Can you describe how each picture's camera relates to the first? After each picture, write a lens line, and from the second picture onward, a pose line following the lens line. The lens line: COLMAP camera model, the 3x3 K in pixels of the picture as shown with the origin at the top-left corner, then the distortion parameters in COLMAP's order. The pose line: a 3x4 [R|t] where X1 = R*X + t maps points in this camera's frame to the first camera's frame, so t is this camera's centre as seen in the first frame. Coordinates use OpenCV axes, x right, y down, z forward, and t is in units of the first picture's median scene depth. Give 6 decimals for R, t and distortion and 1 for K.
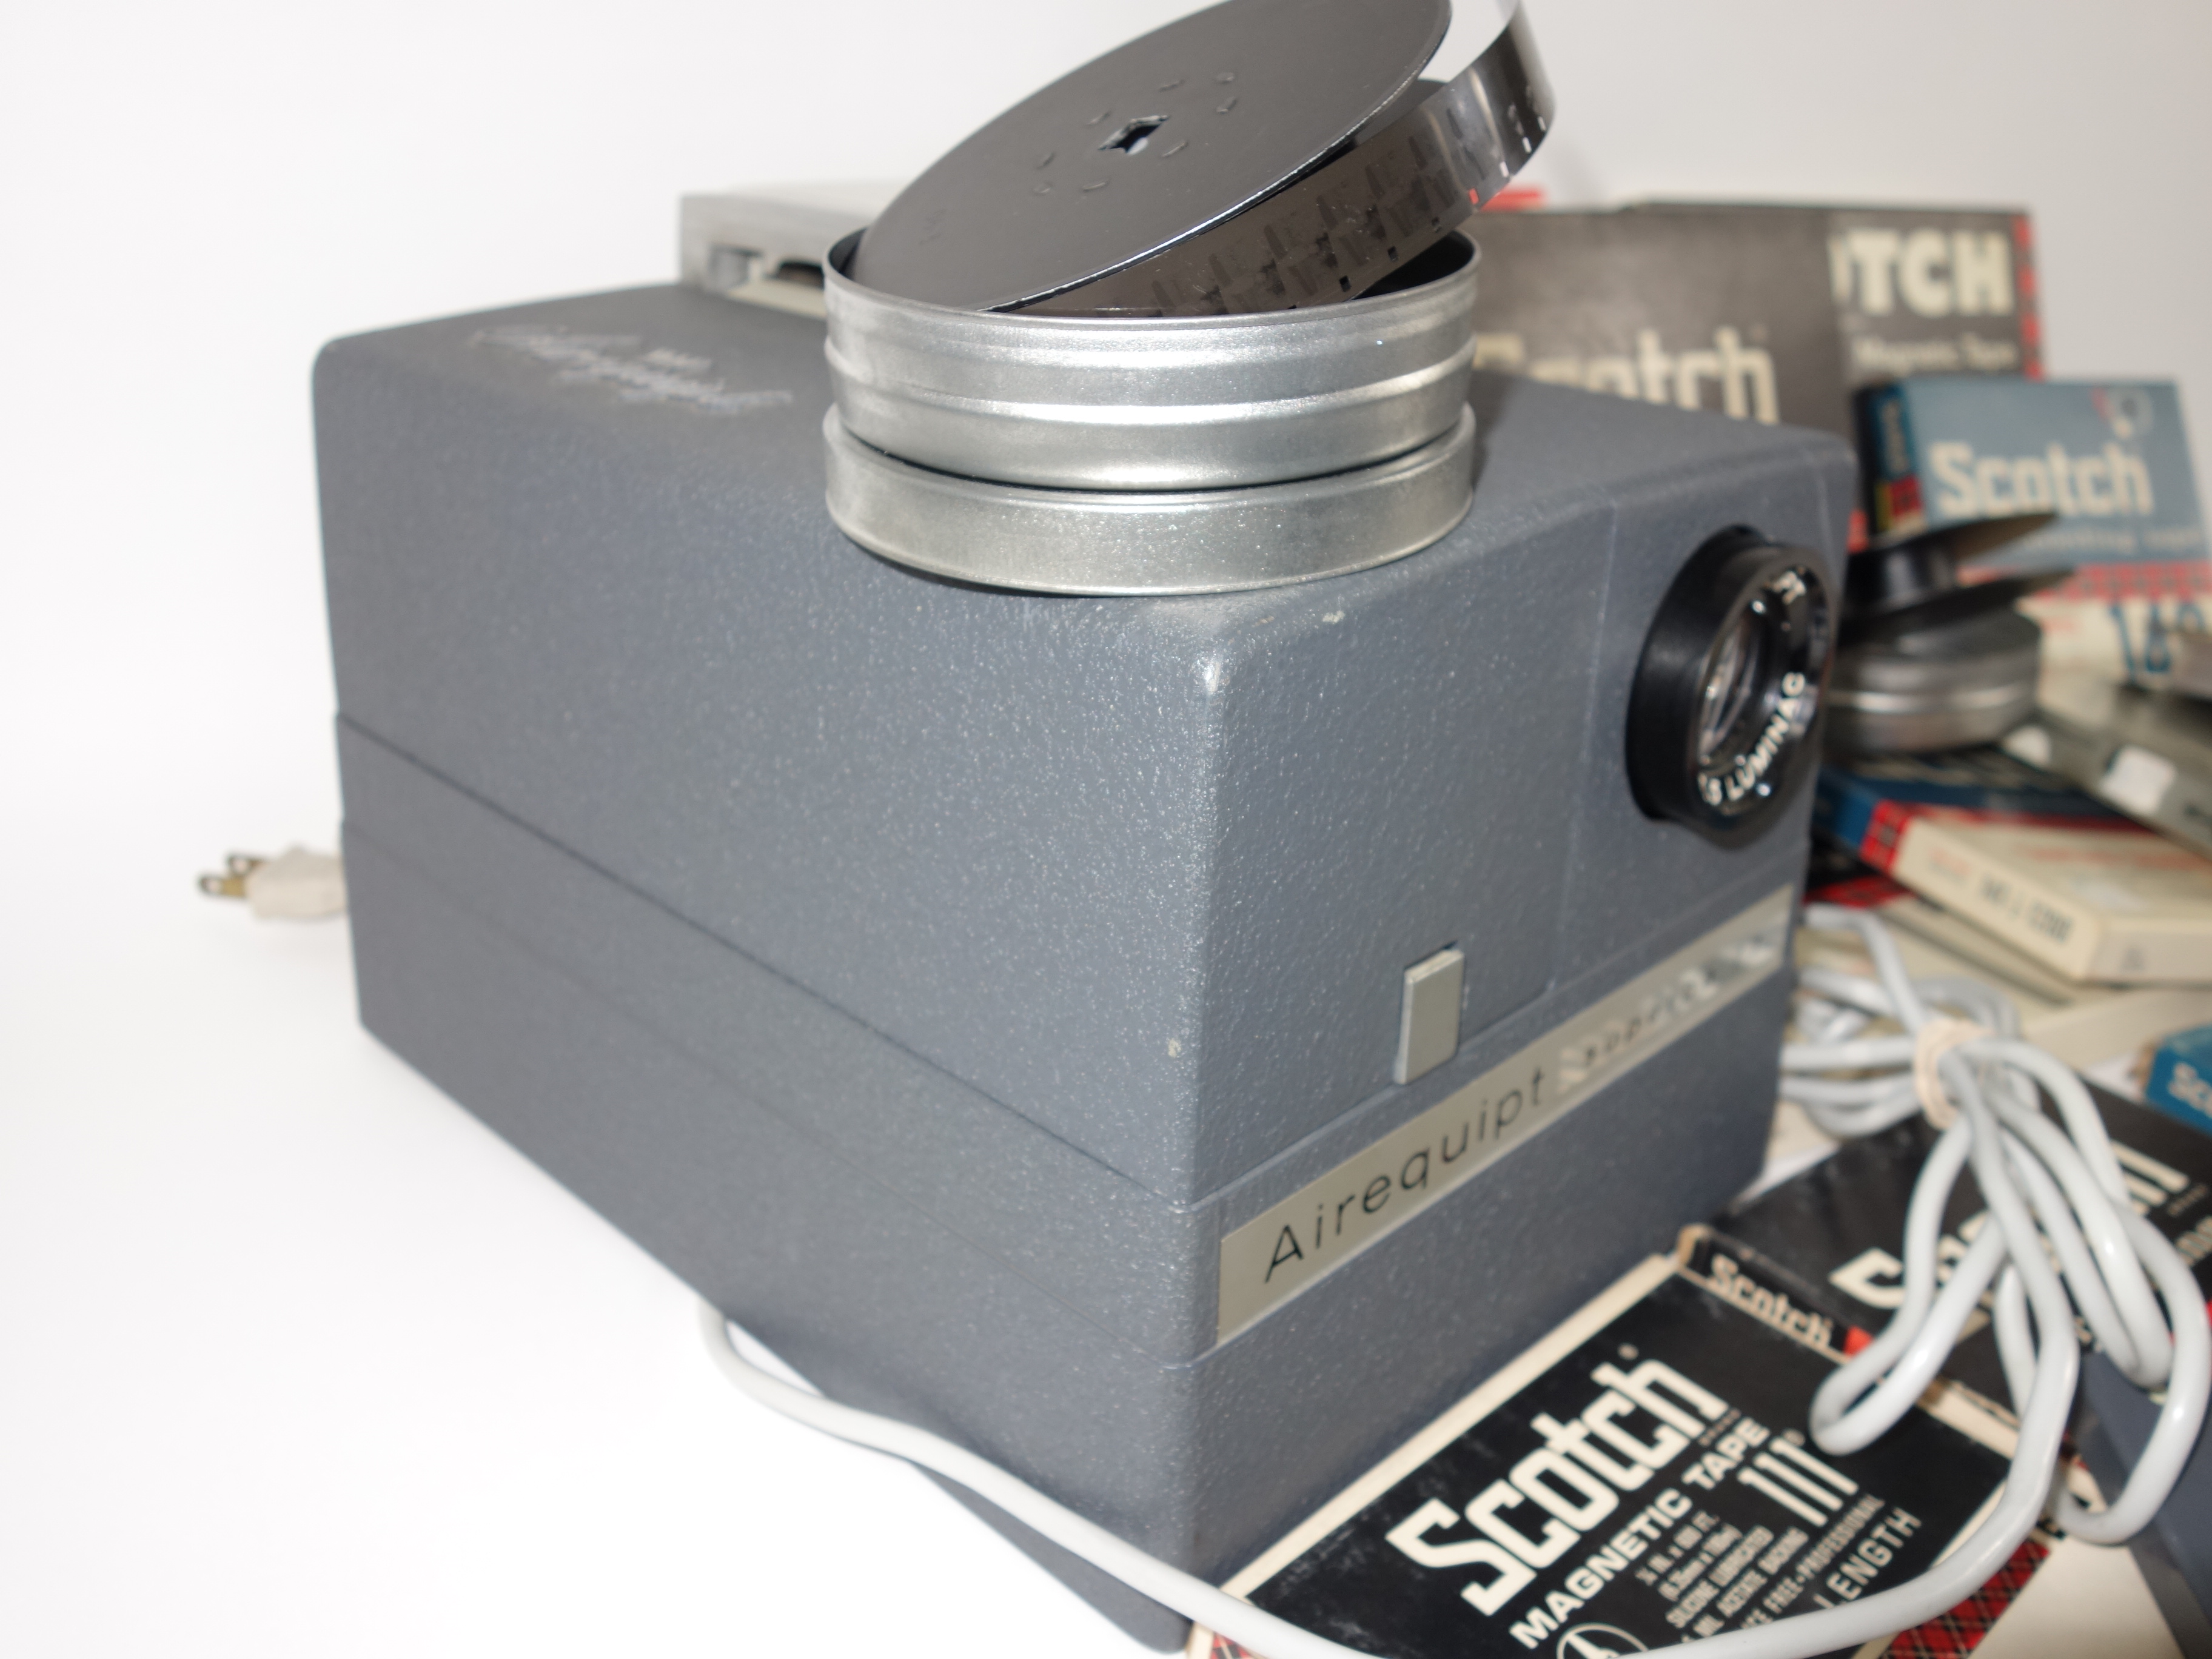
lens RADIAL K [[1927.3, 0, 1110.5], [0, 1927.3, 833.0], [0, 0, 1]] dist [0.018023, -0.019028]
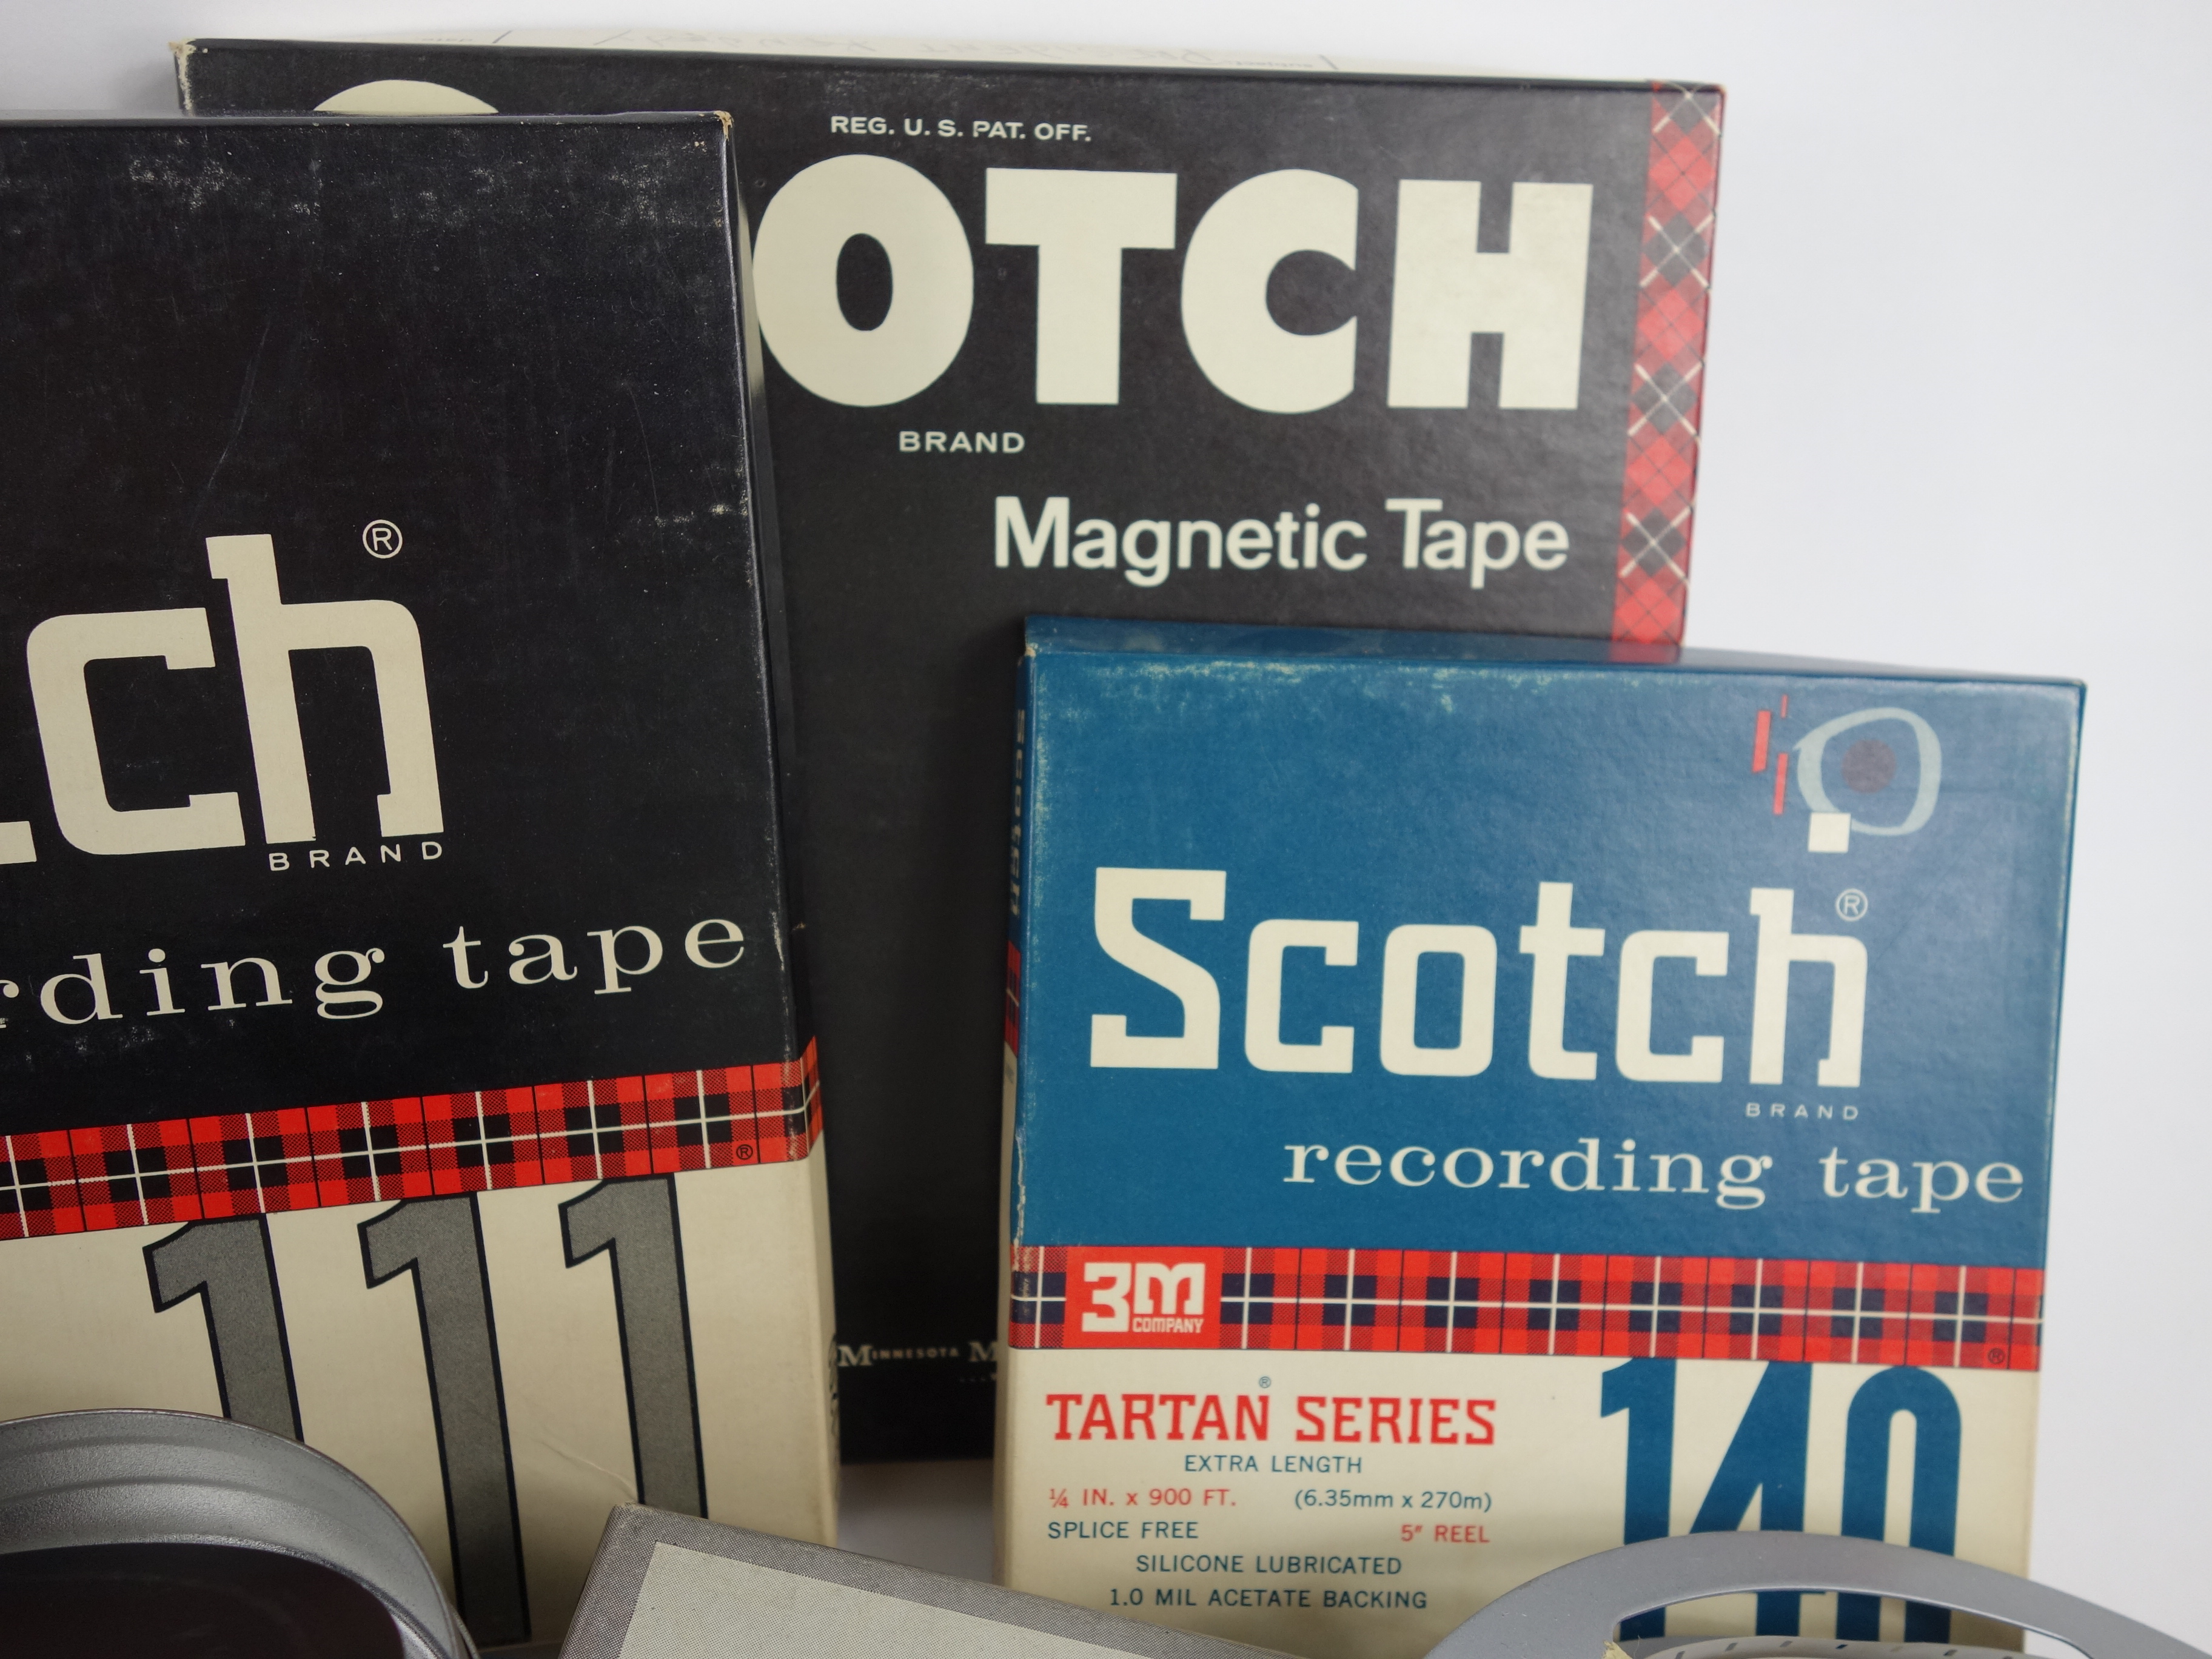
lens RADIAL K [[1927.3, 0, 1105.9], [0, 1927.3, 834.6], [0, 0, 1]] dist [0.018023, -0.019028]
pose [[0.954450, 0.167141, -0.247163, 0.546982], [-0.110139, 0.967231, 0.228765, -0.303353], [0.277300, -0.191123, 0.941582, 0.739437]]
